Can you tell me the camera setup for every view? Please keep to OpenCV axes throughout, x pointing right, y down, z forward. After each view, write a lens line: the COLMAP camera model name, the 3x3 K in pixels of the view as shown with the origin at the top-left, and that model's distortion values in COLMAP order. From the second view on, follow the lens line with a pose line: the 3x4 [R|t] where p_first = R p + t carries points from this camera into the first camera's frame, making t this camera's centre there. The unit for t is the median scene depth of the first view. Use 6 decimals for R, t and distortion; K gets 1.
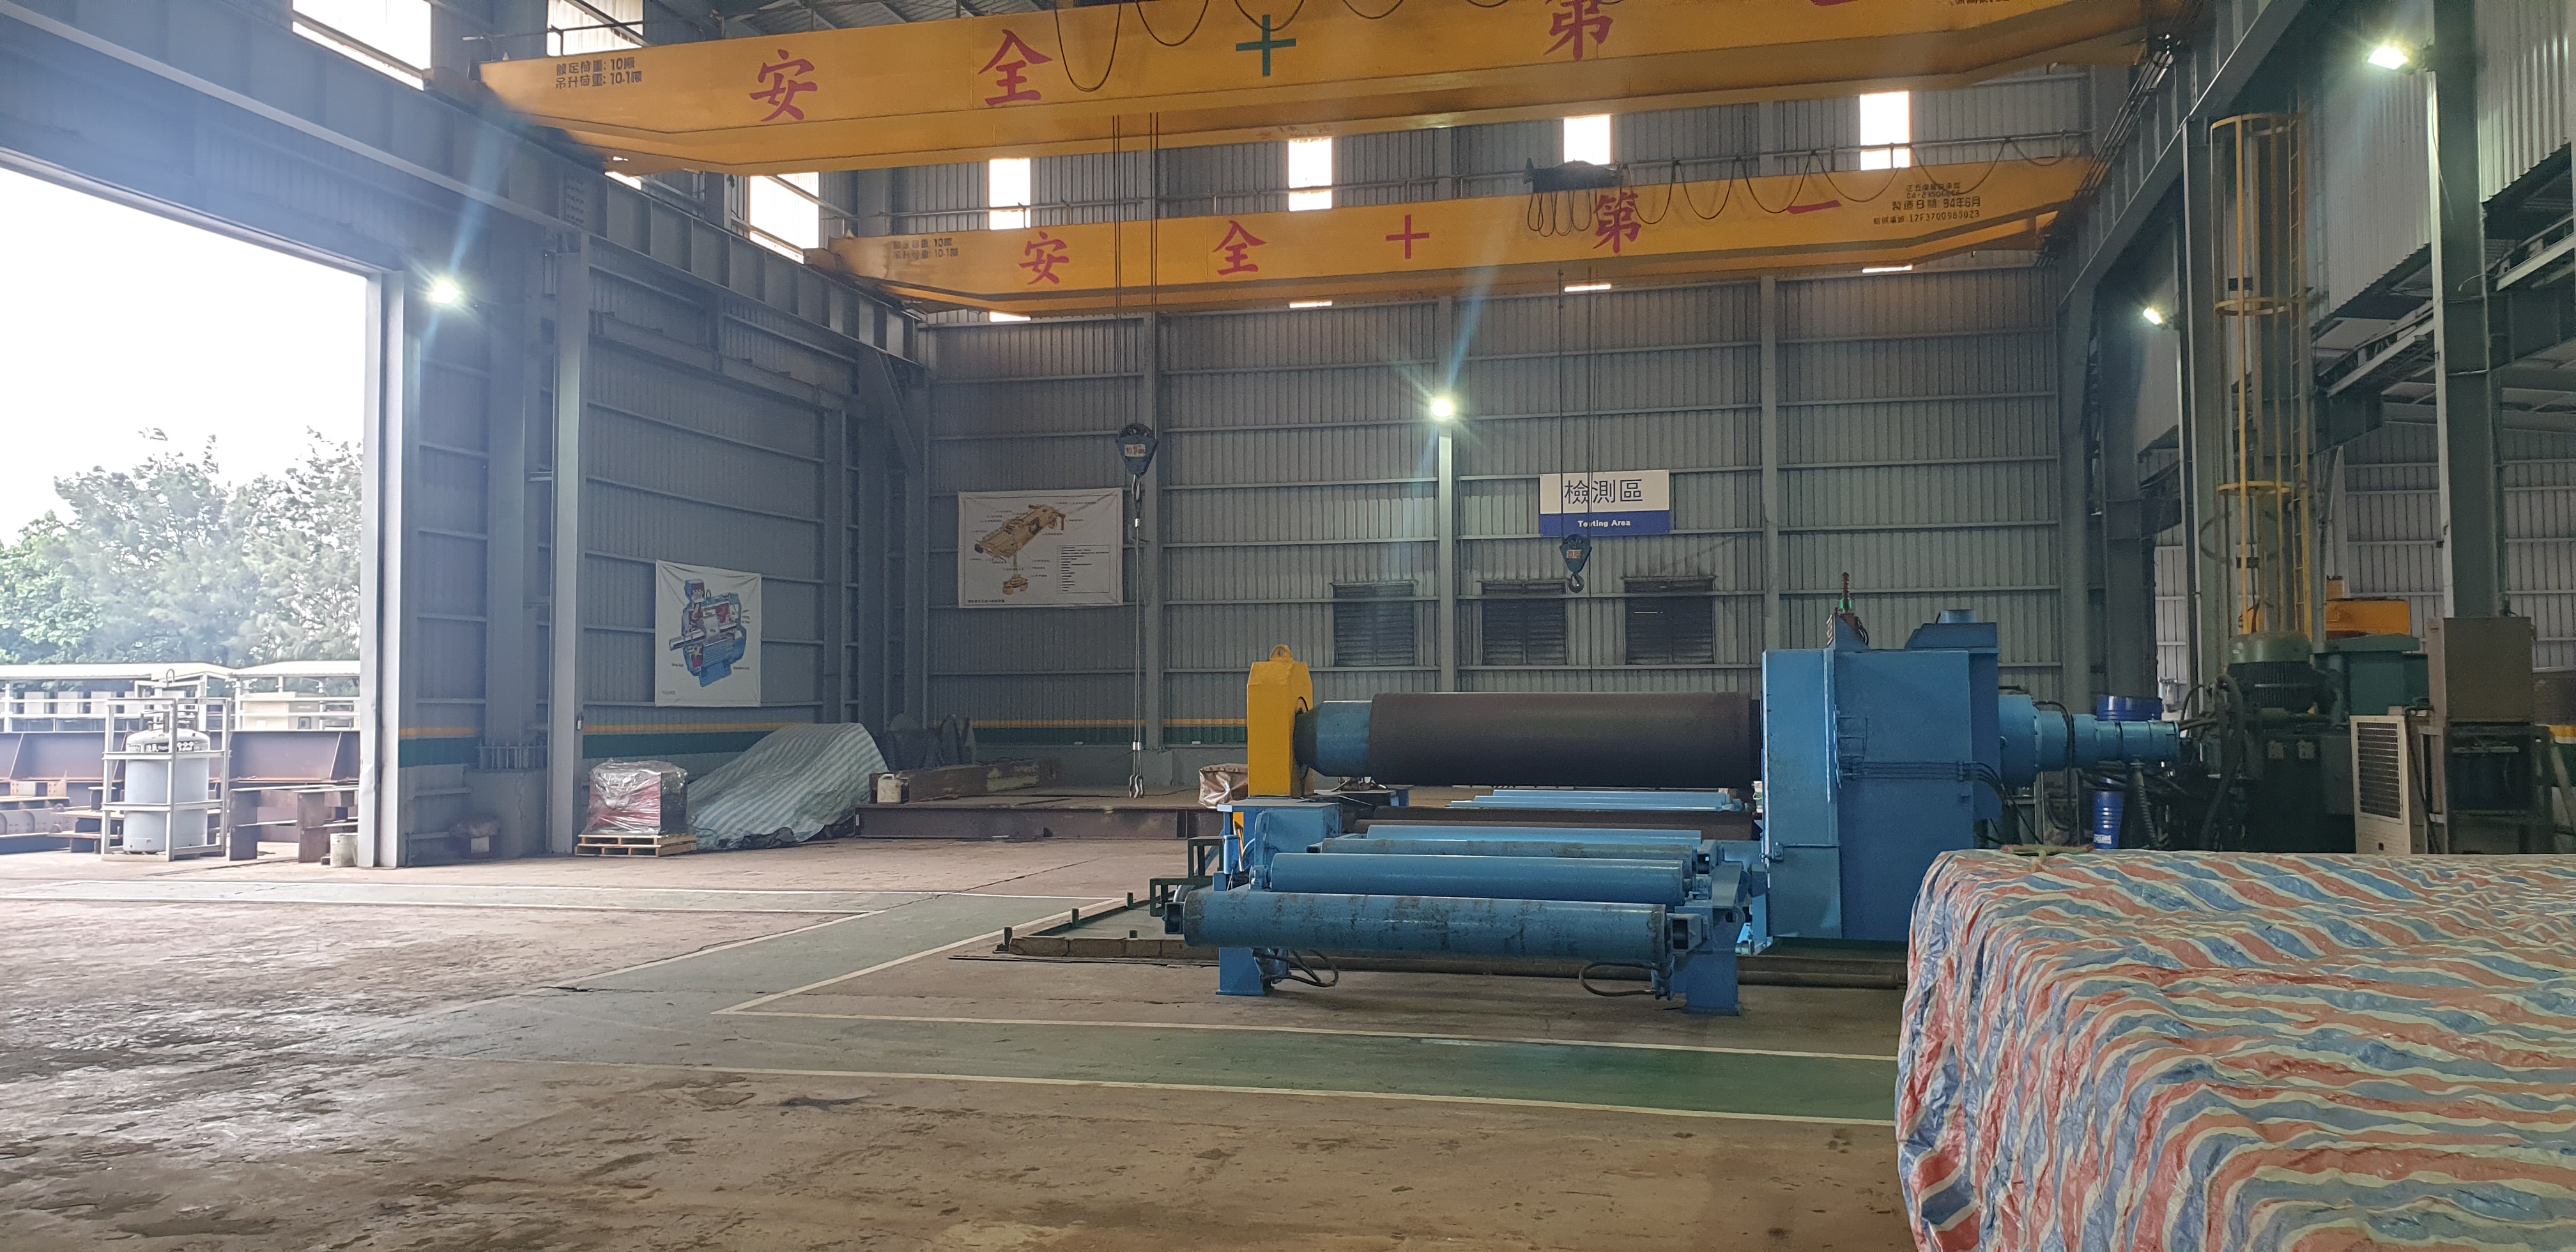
lens RADIAL K [[2000.9, 0, 1272.0], [0, 2000.9, 608.2], [0, 0, 1]] dist [0.256206, -0.823059]
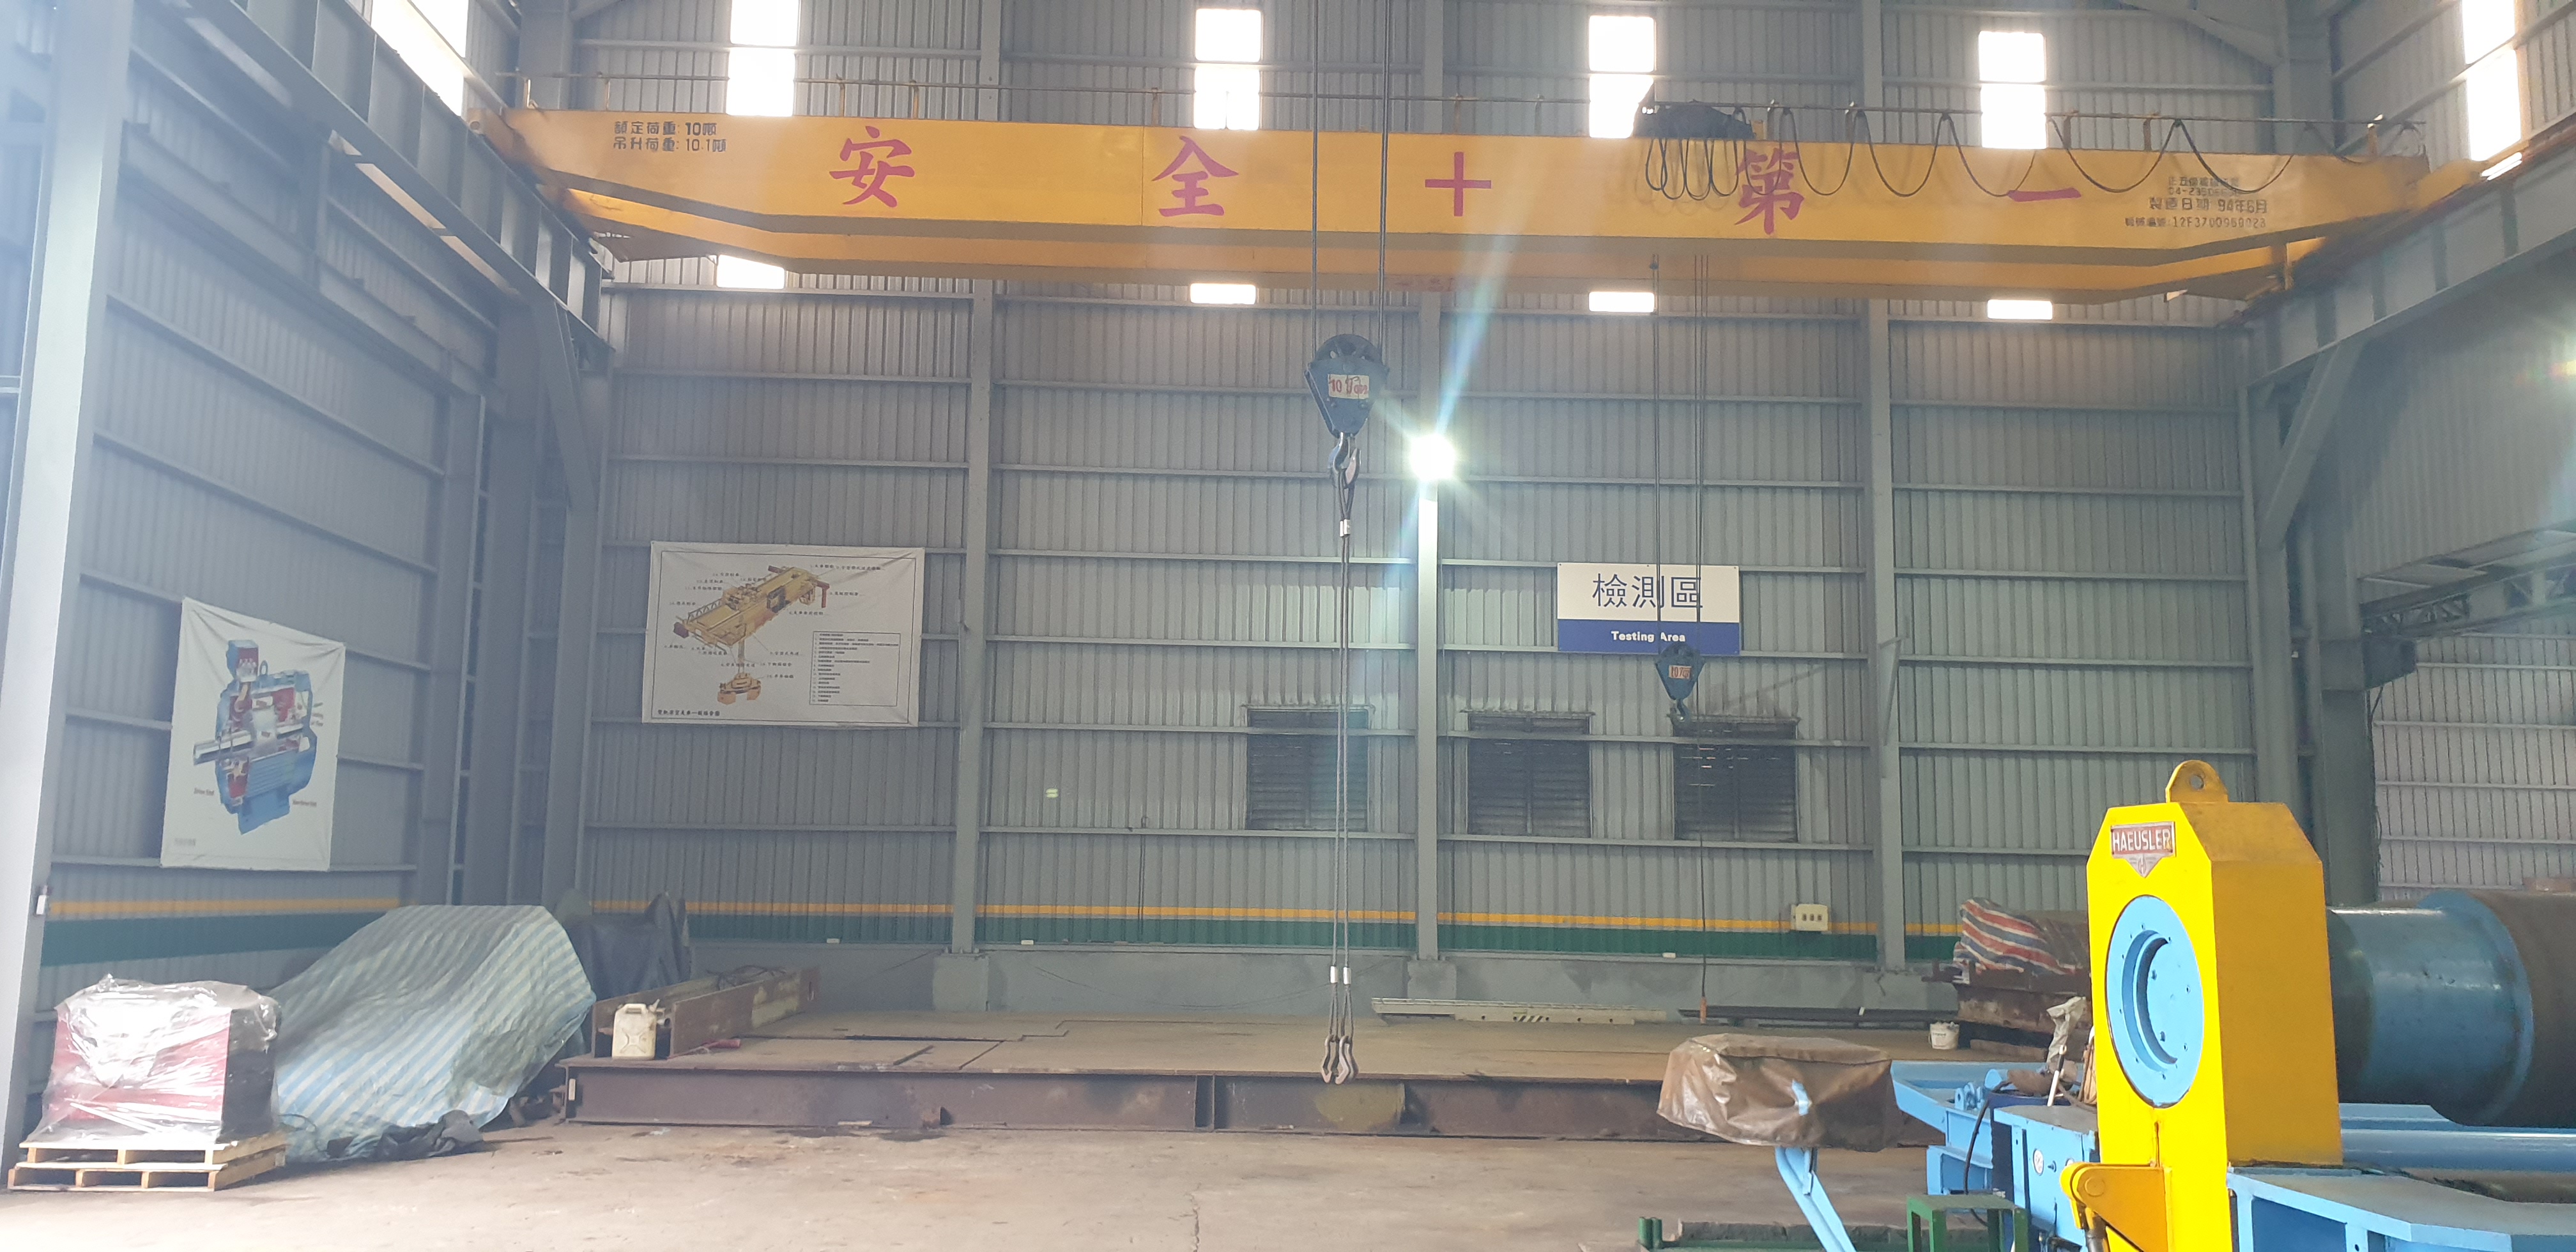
lens RADIAL K [[2017.2, 0, 1254.4], [0, 2017.2, 629.3], [0, 0, 1]] dist [0.067155, -0.098563]
pose [[0.962980, 0.055999, 0.263691, -0.154546], [-0.036246, 0.996200, -0.079189, 0.016168], [-0.267123, 0.066699, 0.961351, 0.363049]]
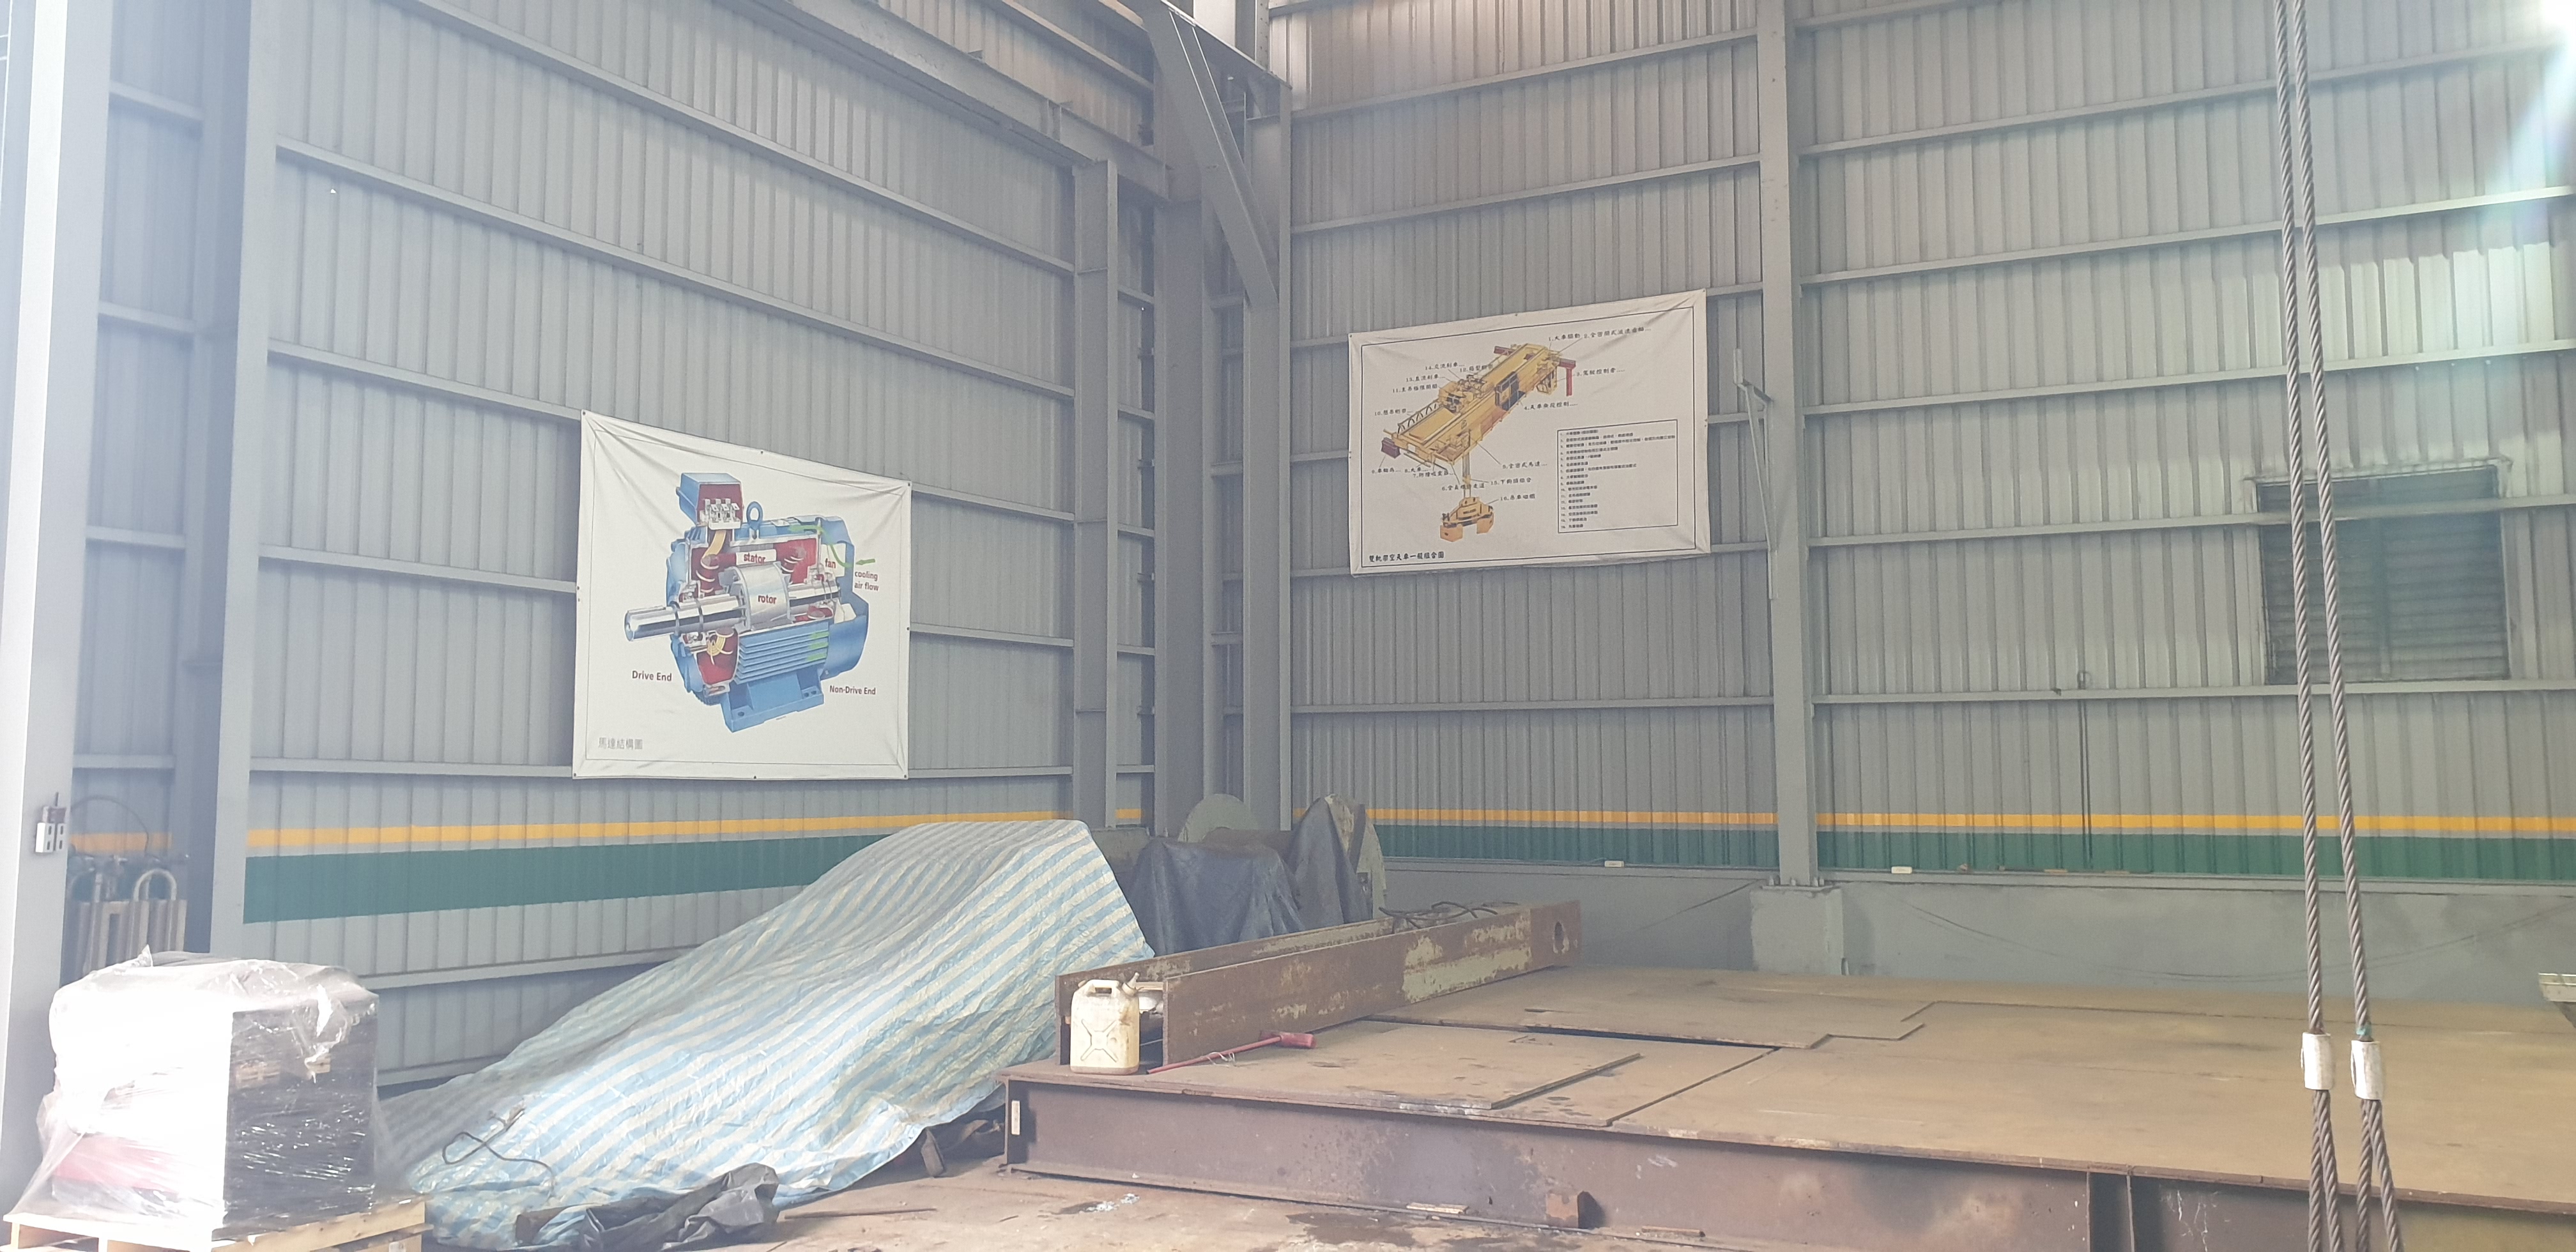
lens RADIAL K [[2017.2, 0, 1254.4], [0, 2017.2, 629.3], [0, 0, 1]] dist [0.067155, -0.098563]
pose [[0.973122, -0.013876, -0.229873, -0.075001], [0.008372, 0.999655, -0.024902, 0.027472], [0.230139, 0.022308, 0.972902, 0.583112]]
